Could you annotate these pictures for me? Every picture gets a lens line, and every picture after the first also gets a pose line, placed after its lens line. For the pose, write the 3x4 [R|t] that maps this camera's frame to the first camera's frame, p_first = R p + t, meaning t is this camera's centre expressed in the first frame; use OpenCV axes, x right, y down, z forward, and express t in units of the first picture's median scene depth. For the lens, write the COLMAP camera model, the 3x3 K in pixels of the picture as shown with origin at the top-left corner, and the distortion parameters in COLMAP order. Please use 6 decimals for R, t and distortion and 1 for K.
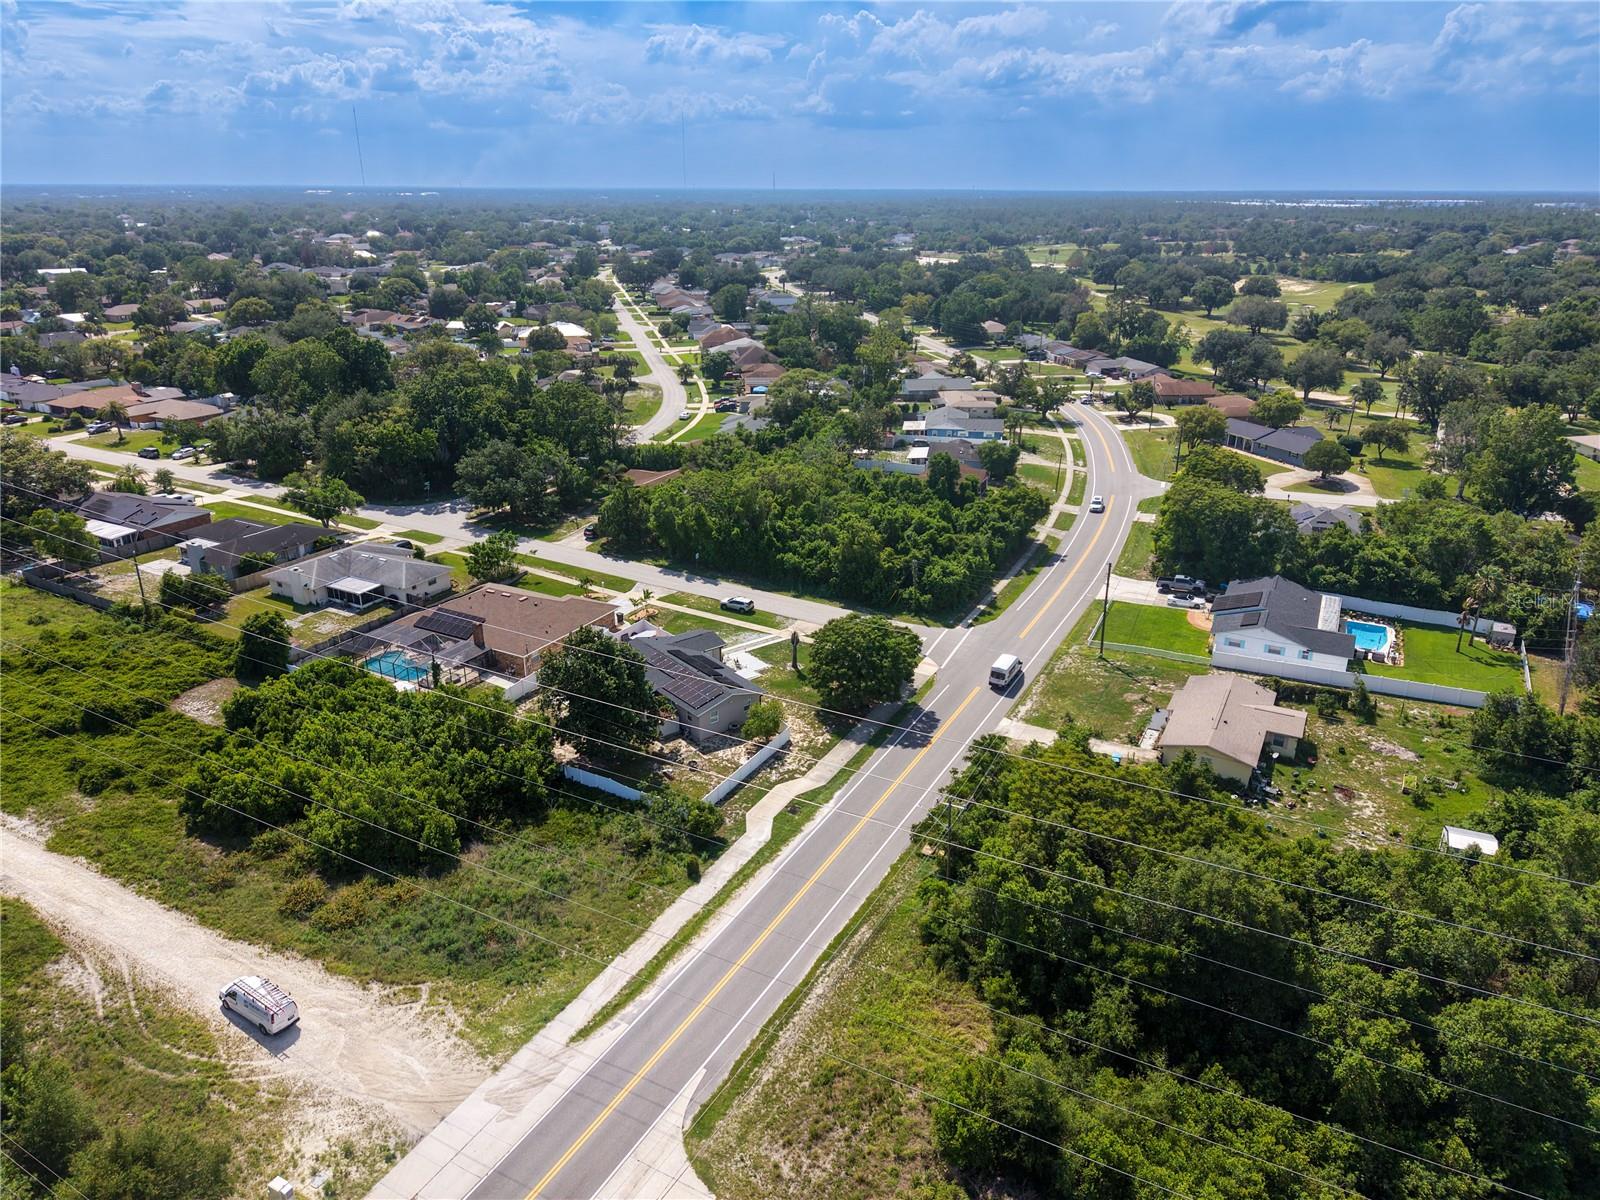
lens RADIAL K [[1047.0, 0, 800.0], [0, 1047.0, 600.0], [0, 0, 1]] dist [0.034888, -0.042602]
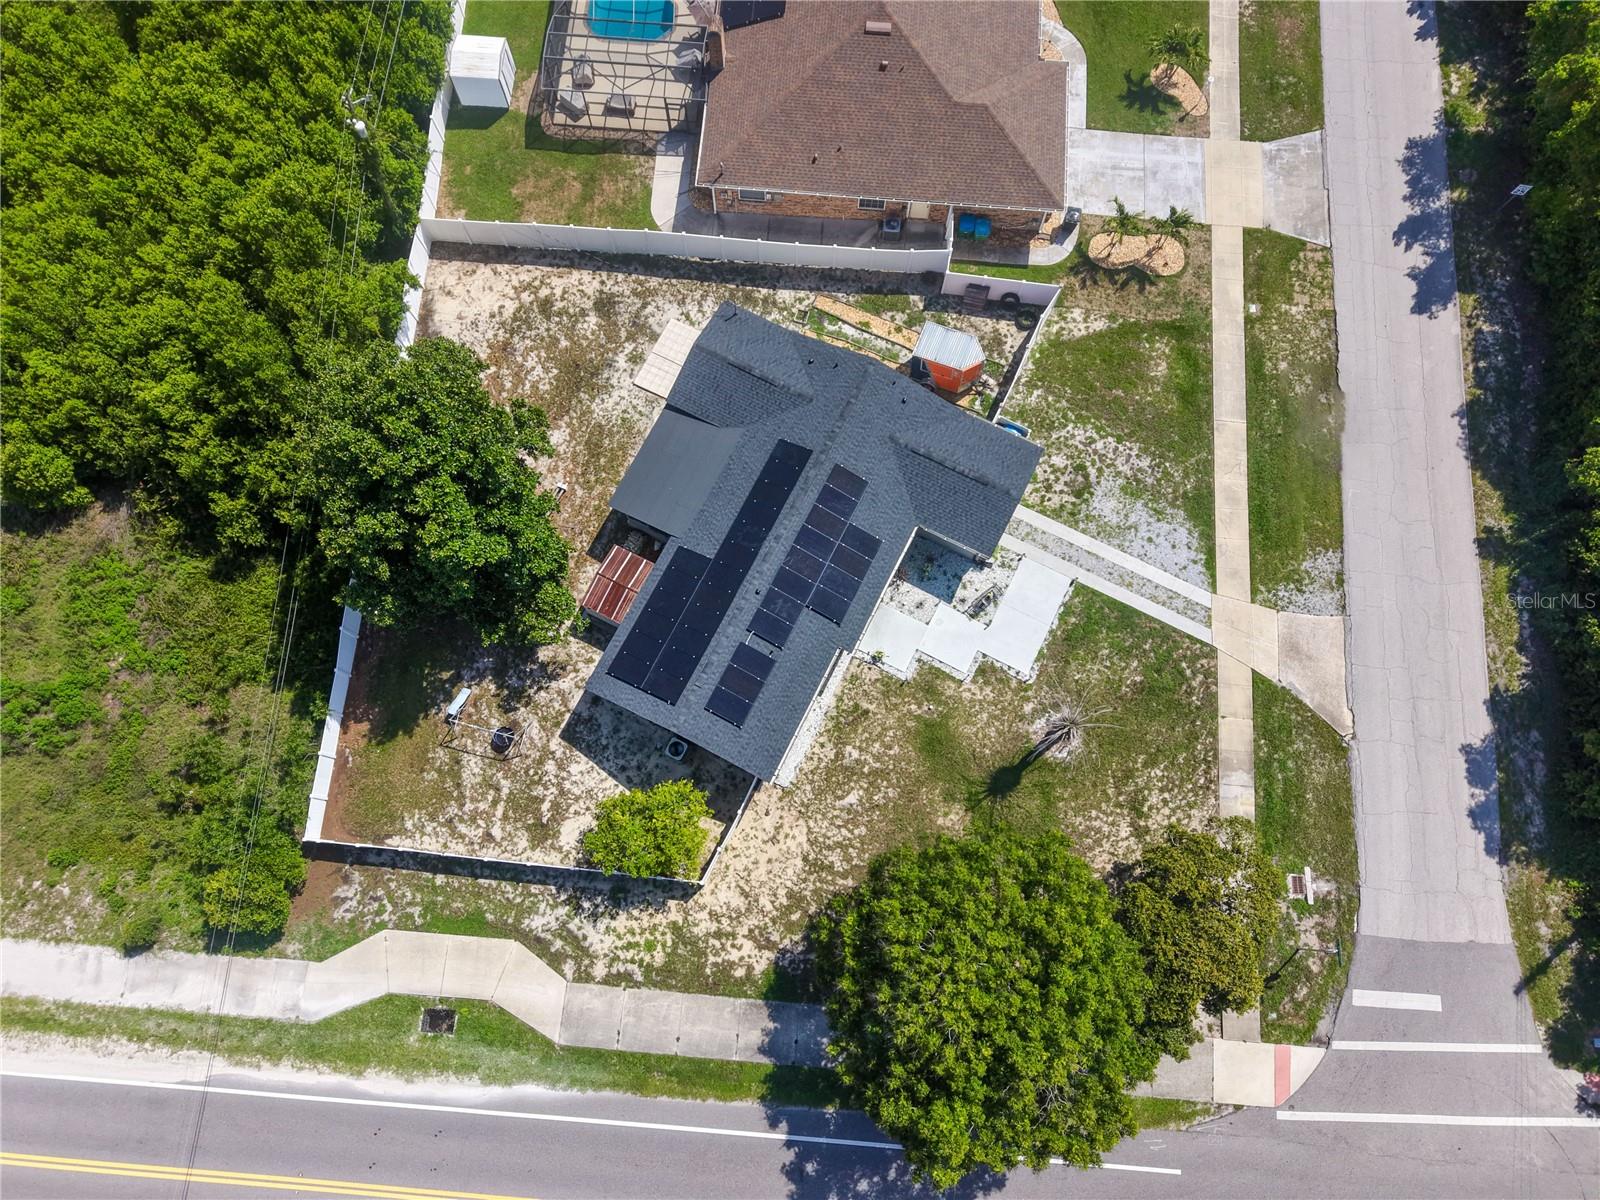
lens RADIAL K [[1091.4, 0, 797.3], [0, 1091.4, 594.4], [0, 0, 1]] dist [0.052654, -0.064742]
pose [[0.405109, 0.879478, -0.249809, 0.008980], [-0.333458, 0.396544, 0.855312, -0.212970], [0.851288, -0.263194, 0.453913, 0.606677]]
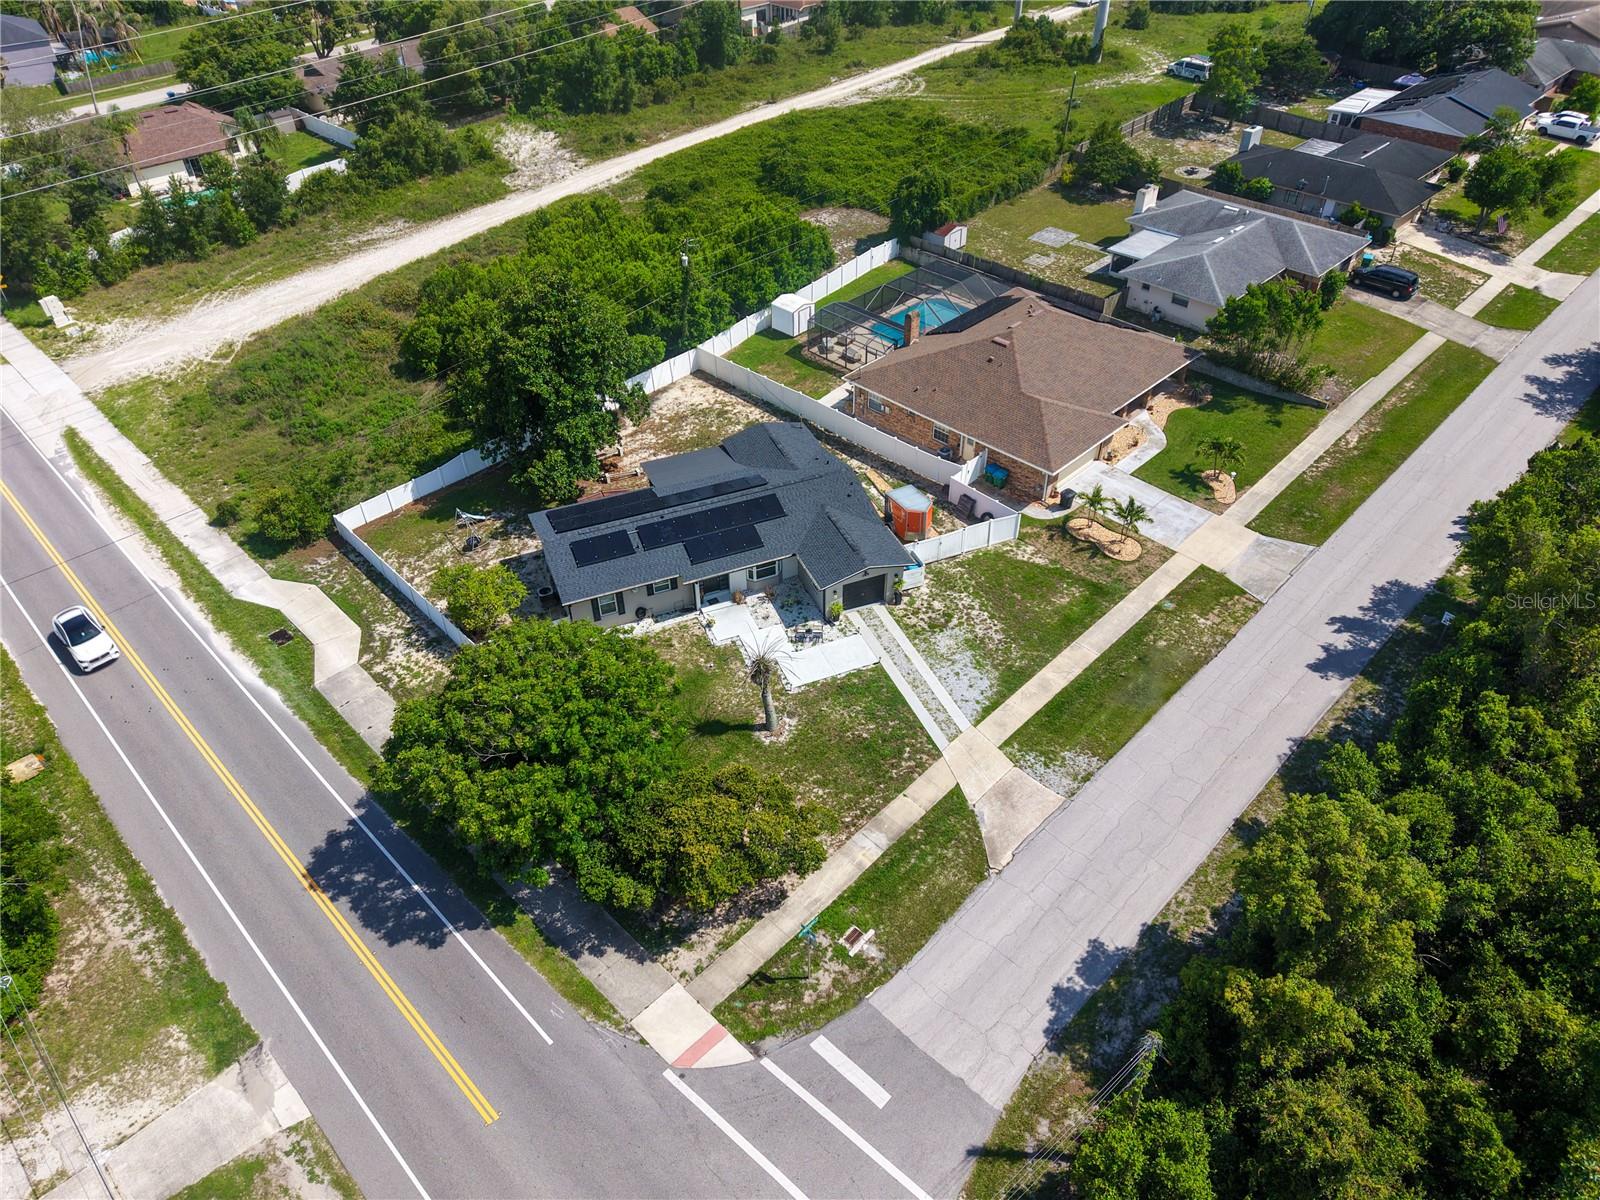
lens RADIAL K [[1062.2, 0, 792.3], [0, 1062.2, 598.6], [0, 0, 1]] dist [0.085254, -0.122383]
pose [[-0.287854, 0.615388, -0.733783, 0.225315], [-0.336915, 0.652158, 0.679101, -0.217227], [0.896453, 0.442704, 0.019607, 0.784739]]
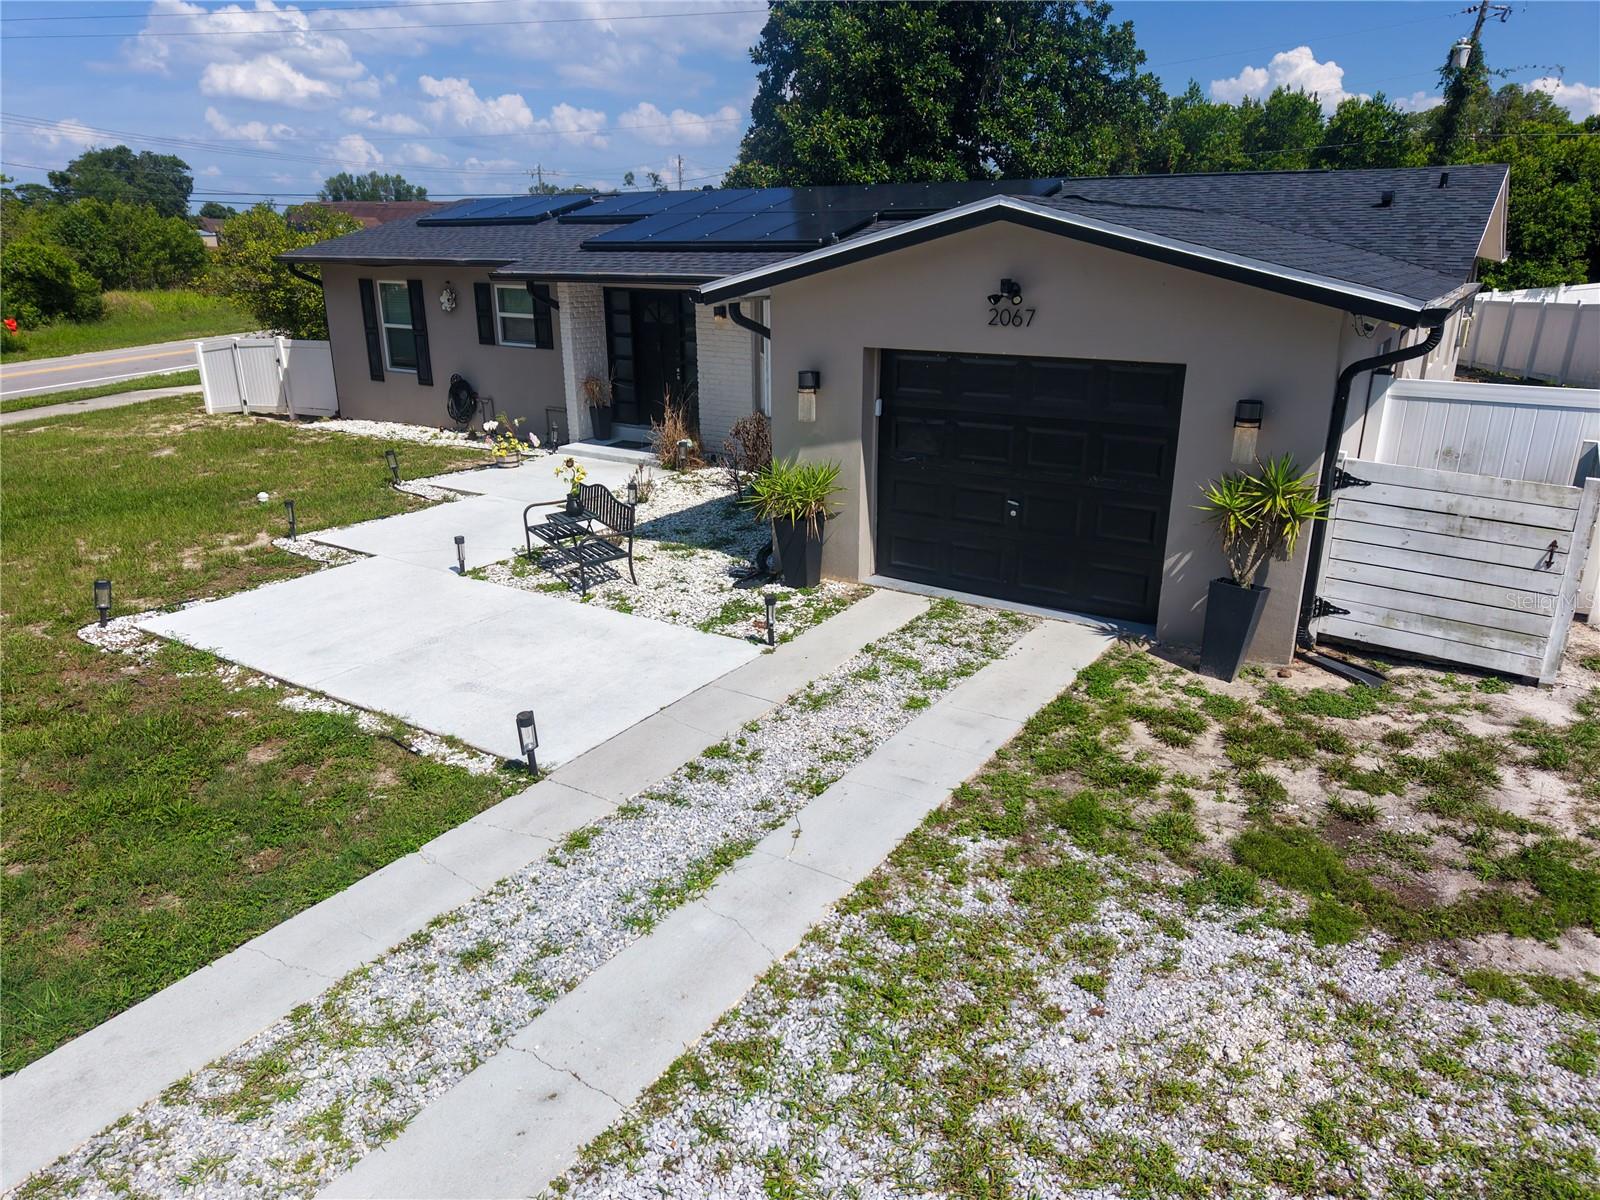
lens RADIAL K [[1072.4, 0, 796.9], [0, 1072.4, 599.1], [0, 0, 1]] dist [0.015244, -0.011496]
pose [[-0.954671, 0.094101, -0.282399, -0.042176], [-0.107898, 0.774798, 0.622934, 0.007250], [0.277421, 0.625167, -0.729523, 0.859362]]
